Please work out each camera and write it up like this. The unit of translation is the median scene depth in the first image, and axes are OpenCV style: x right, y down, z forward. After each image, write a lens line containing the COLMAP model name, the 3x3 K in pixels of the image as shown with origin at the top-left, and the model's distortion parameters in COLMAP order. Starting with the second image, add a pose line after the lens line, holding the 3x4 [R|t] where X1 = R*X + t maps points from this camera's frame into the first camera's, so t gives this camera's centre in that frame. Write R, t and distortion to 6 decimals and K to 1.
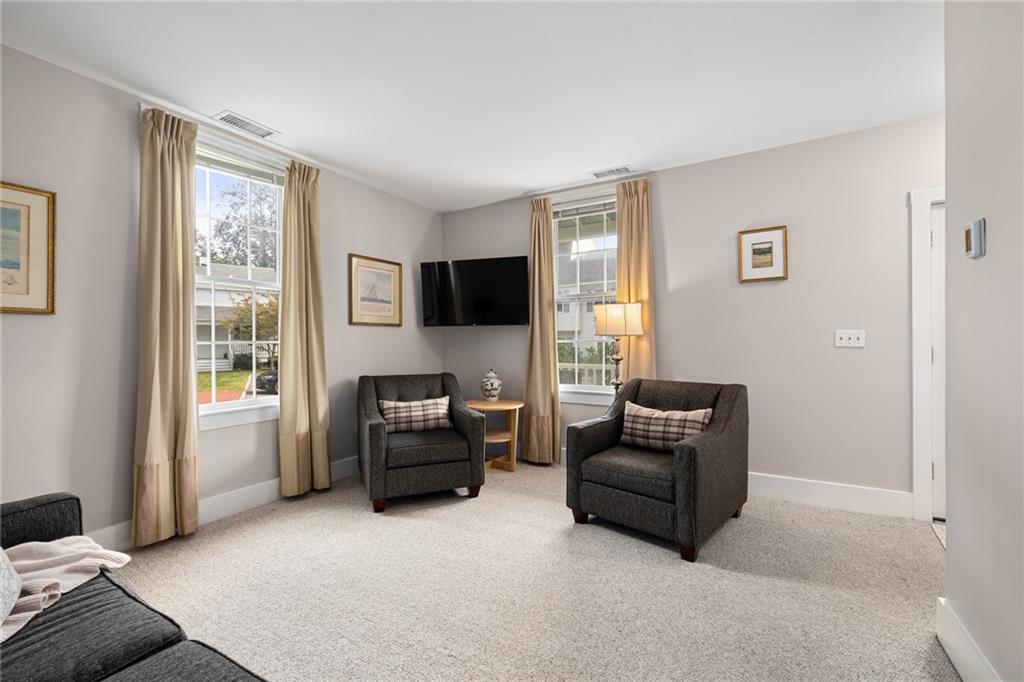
lens RADIAL K [[433.4, 0, 512.4], [0, 433.4, 339.0], [0, 0, 1]] dist [0.002850, 0.000205]
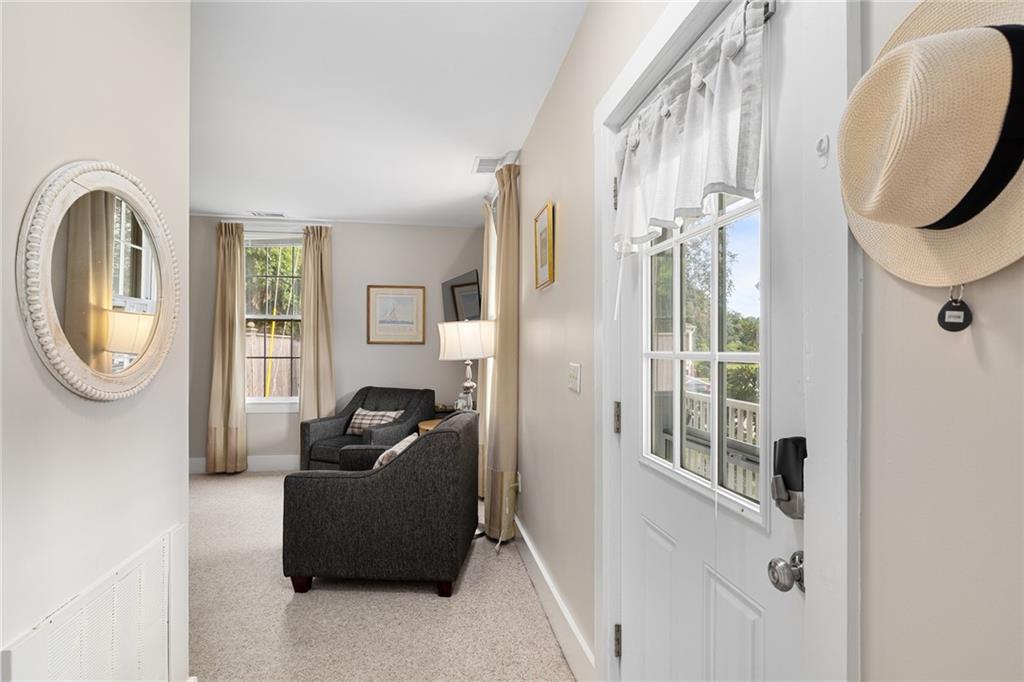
lens RADIAL K [[520.3, 0, 510.7], [0, 520.3, 348.4], [0, 0, 1]] dist [-0.000991, -0.000244]
pose [[0.633665, 0.005975, -0.773584, 1.181472], [-0.005789, 0.999979, 0.002981, -0.031982], [0.773586, 0.002590, 0.633686, 0.454999]]
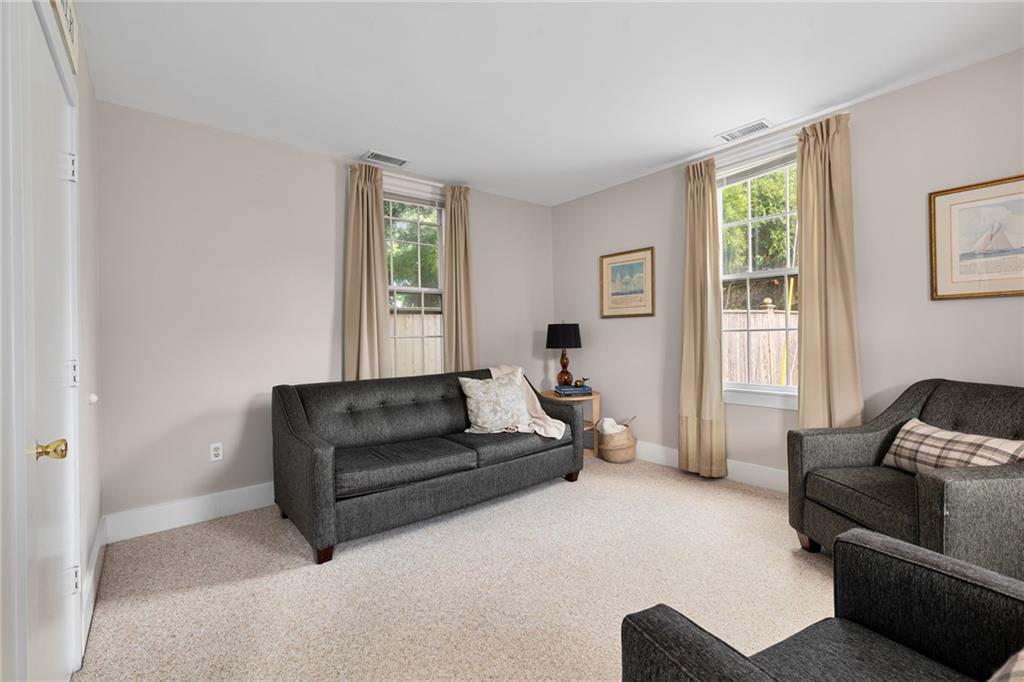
lens RADIAL K [[439.9, 0, 511.0], [0, 439.9, 335.5], [0, 0, 1]] dist [0.000695, -0.000112]
pose [[-0.351496, 0.005045, -0.936176, 0.564684], [0.019233, 0.999813, -0.001833, 0.010982], [0.935992, -0.018649, -0.351527, 0.744571]]
